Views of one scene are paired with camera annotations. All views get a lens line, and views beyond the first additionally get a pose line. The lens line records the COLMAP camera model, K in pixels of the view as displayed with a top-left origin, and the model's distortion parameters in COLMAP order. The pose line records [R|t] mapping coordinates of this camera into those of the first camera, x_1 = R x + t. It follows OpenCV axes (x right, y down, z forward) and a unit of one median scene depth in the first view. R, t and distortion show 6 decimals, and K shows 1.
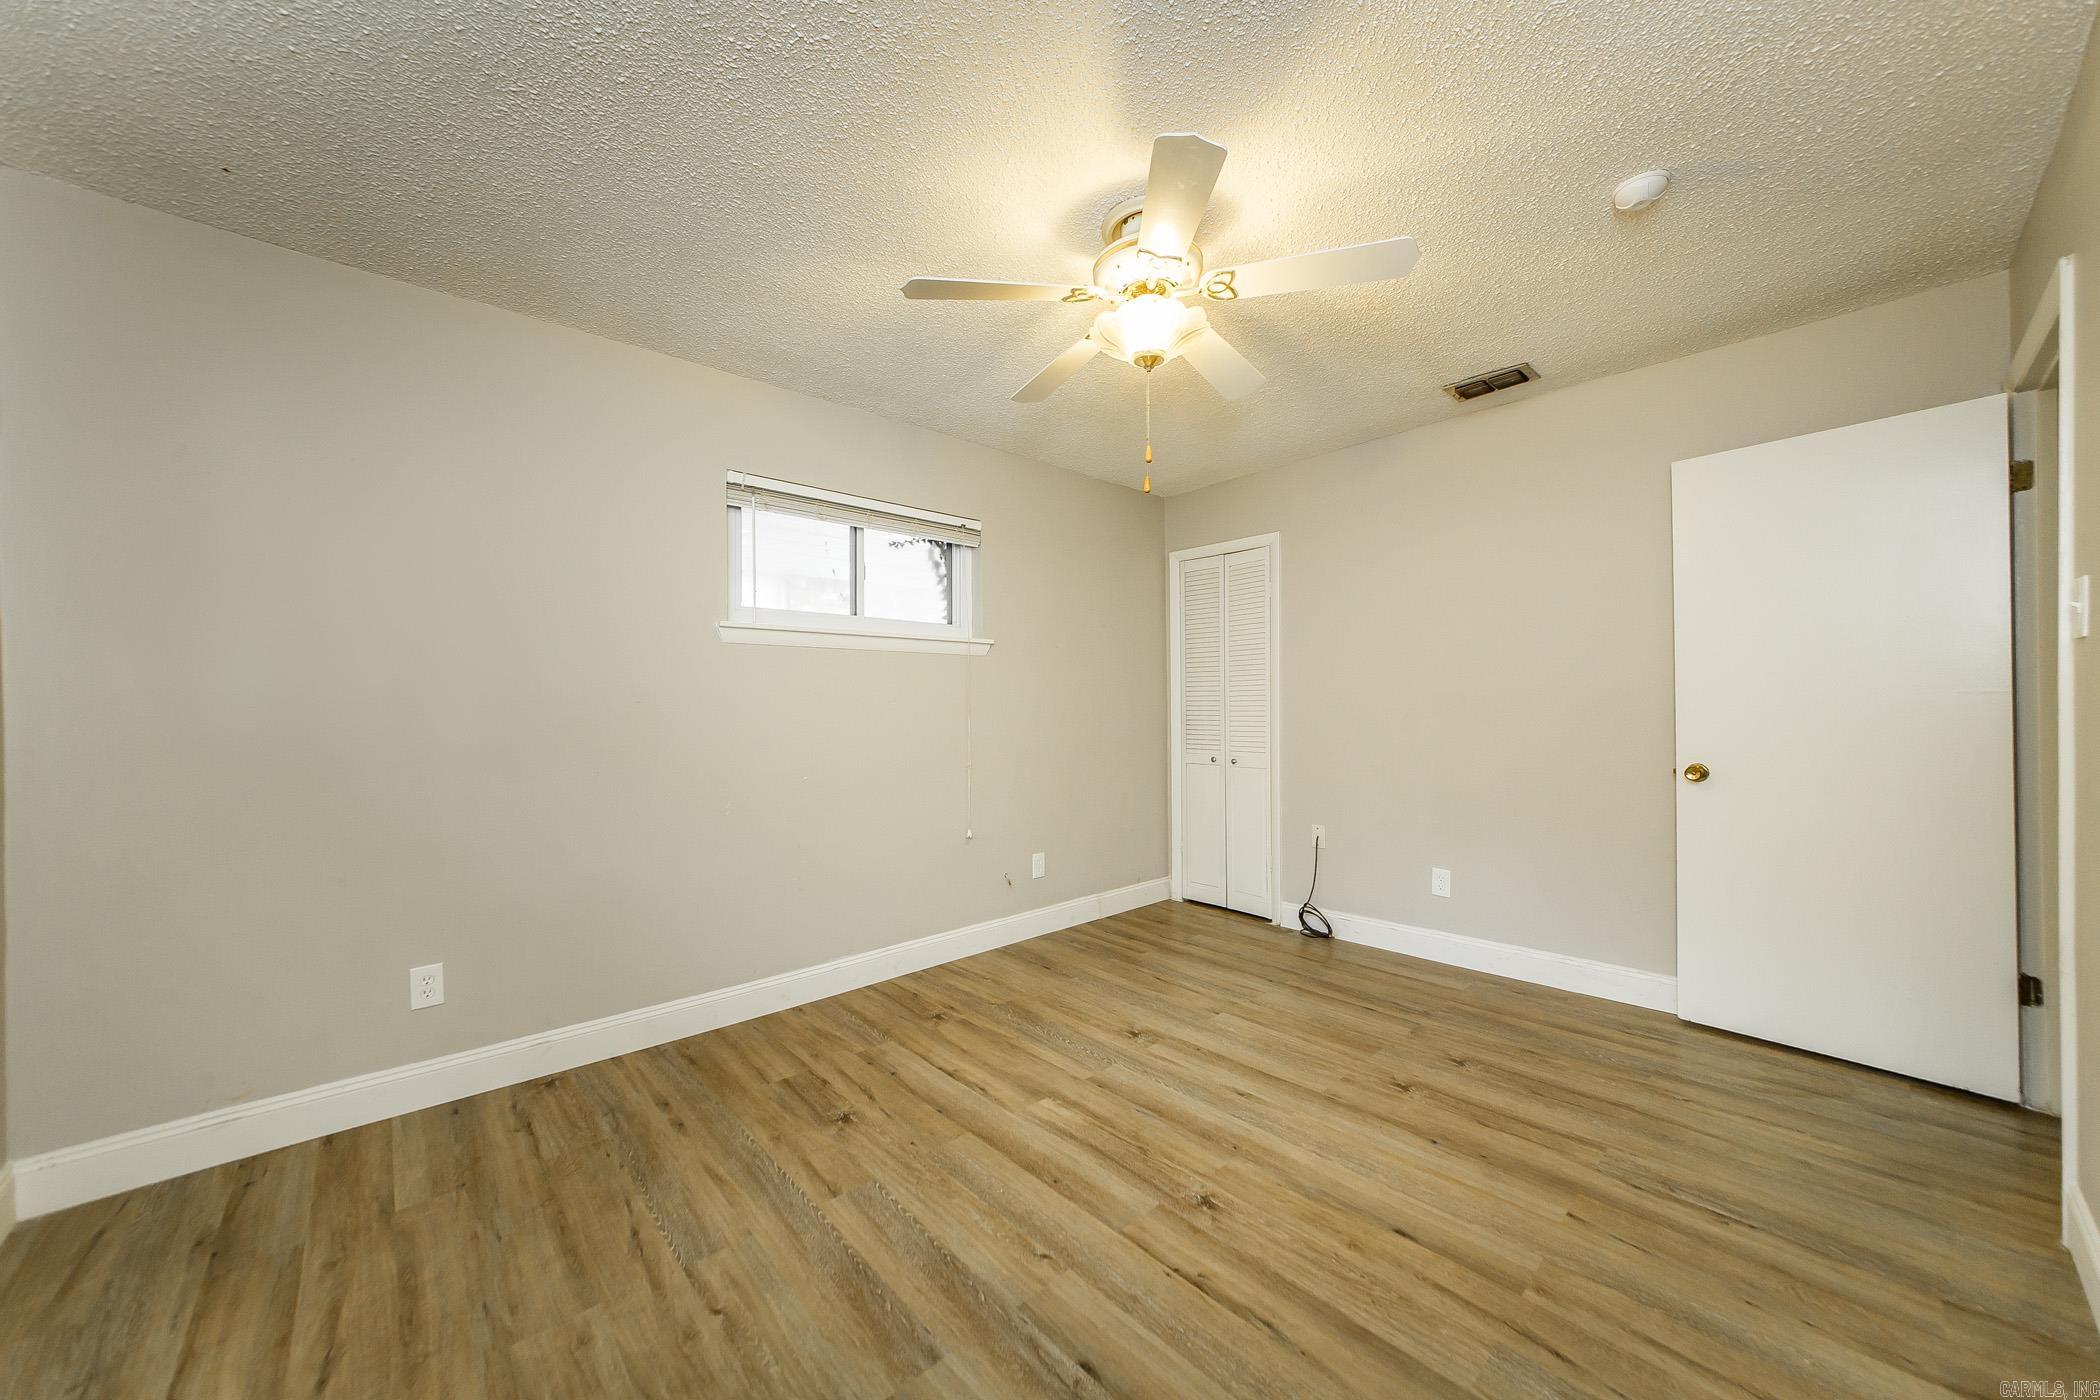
lens RADIAL K [[745.2, 0, 1042.5], [0, 745.2, 704.2], [0, 0, 1]] dist [-0.000954, -0.000026]
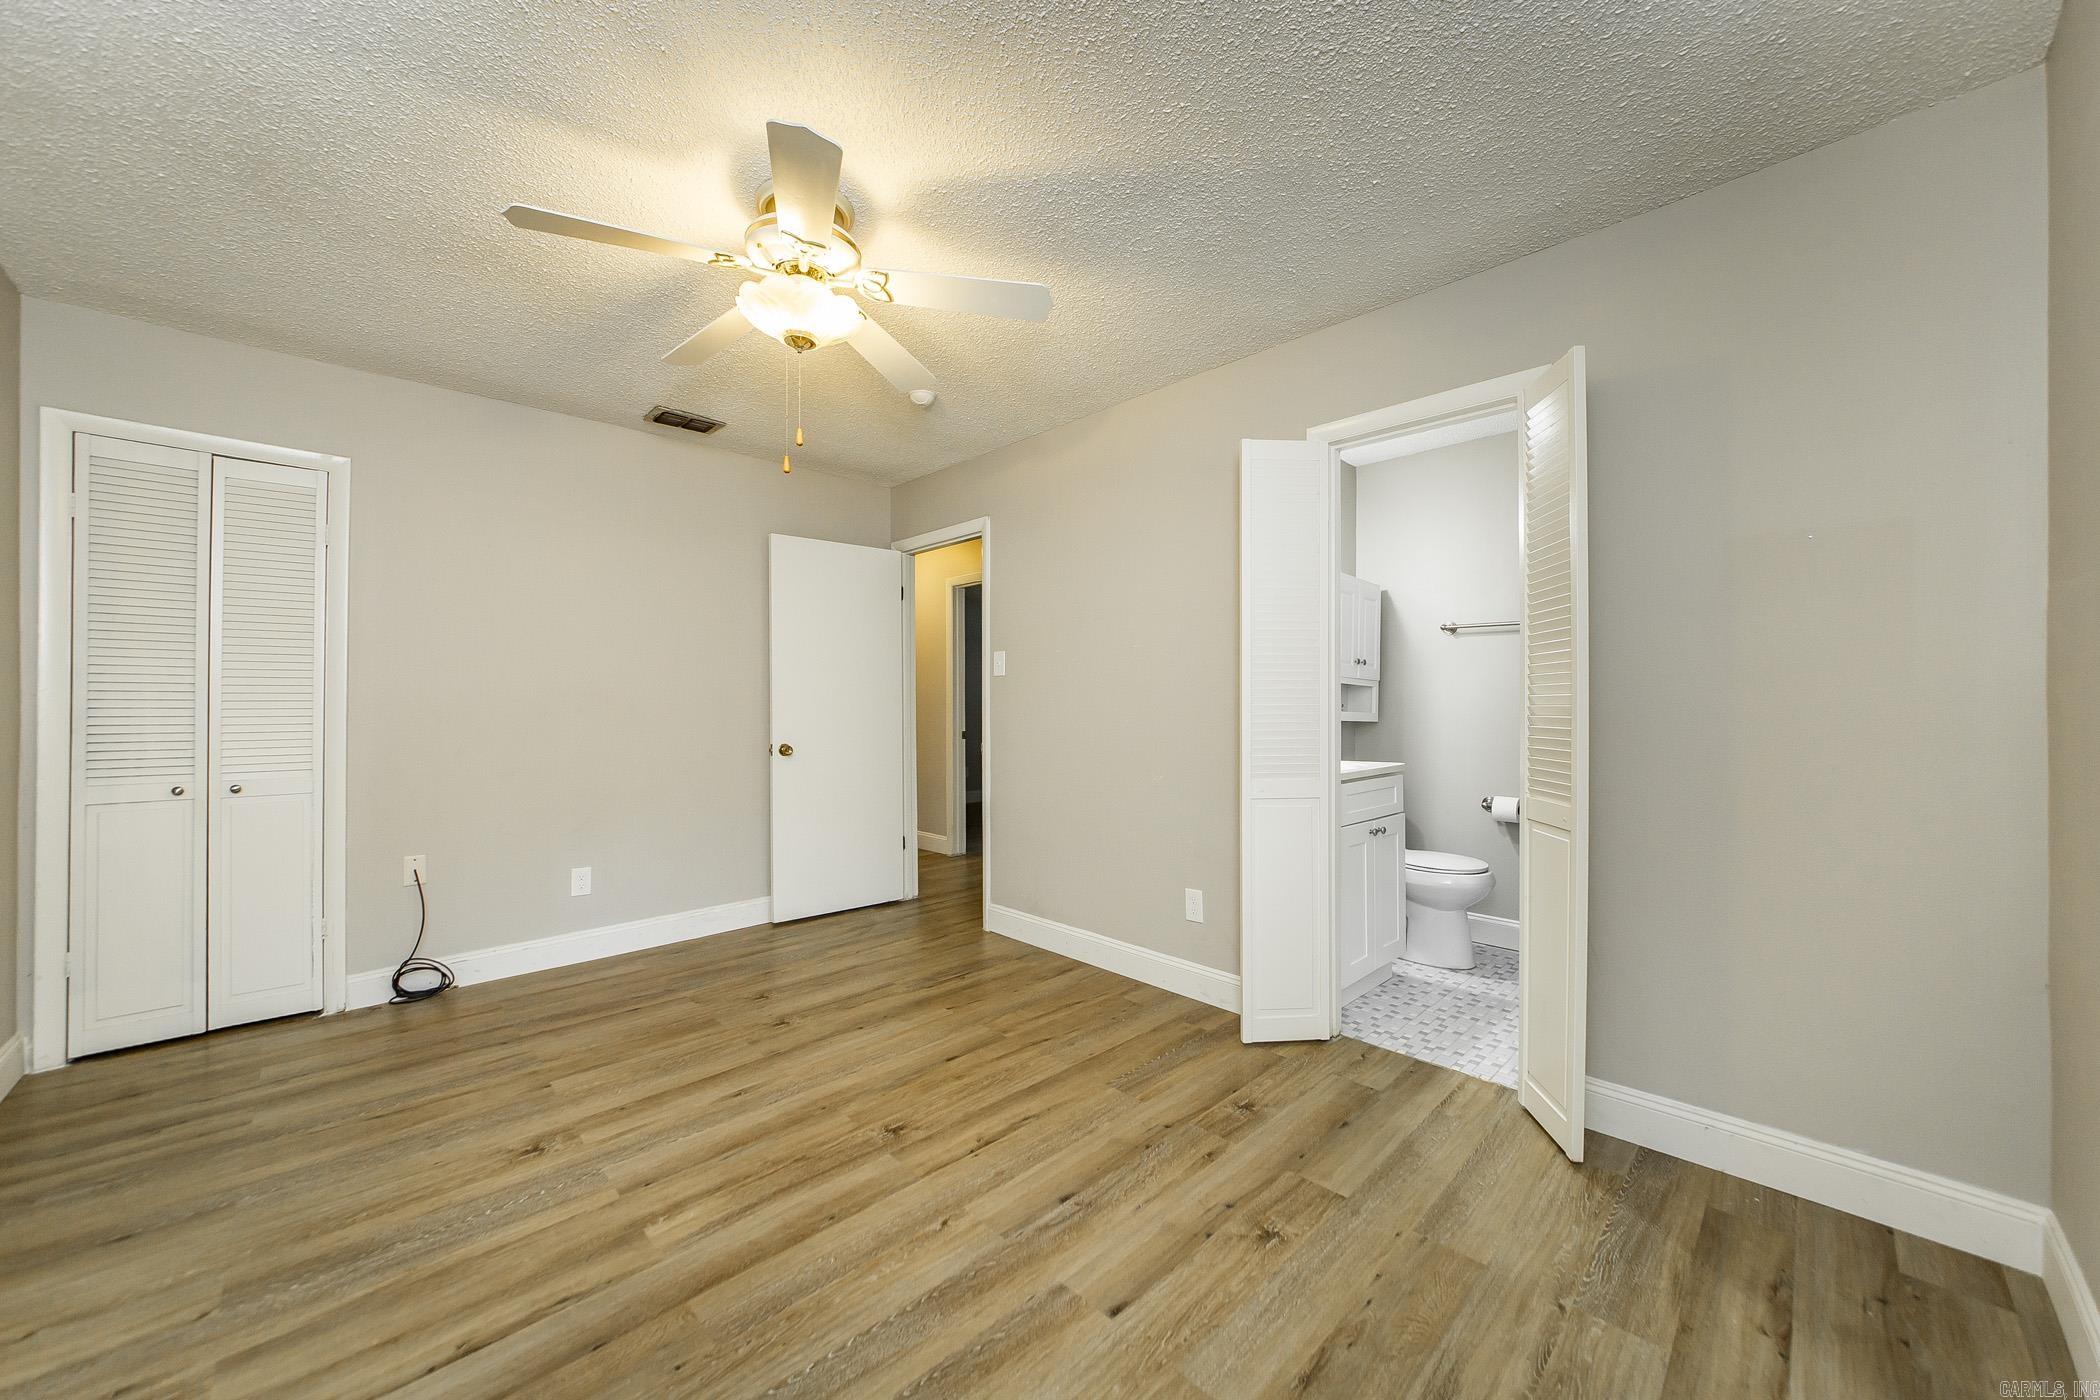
lens RADIAL K [[752.5, 0, 1049.8], [0, 752.5, 699.8], [0, 0, 1]] dist [-0.002275, 0.000102]
pose [[-0.019065, 0.015693, 0.999695, -0.668878], [-0.000754, 0.999876, -0.015710, 0.017979], [-0.999818, -0.001054, -0.019050, 0.552410]]
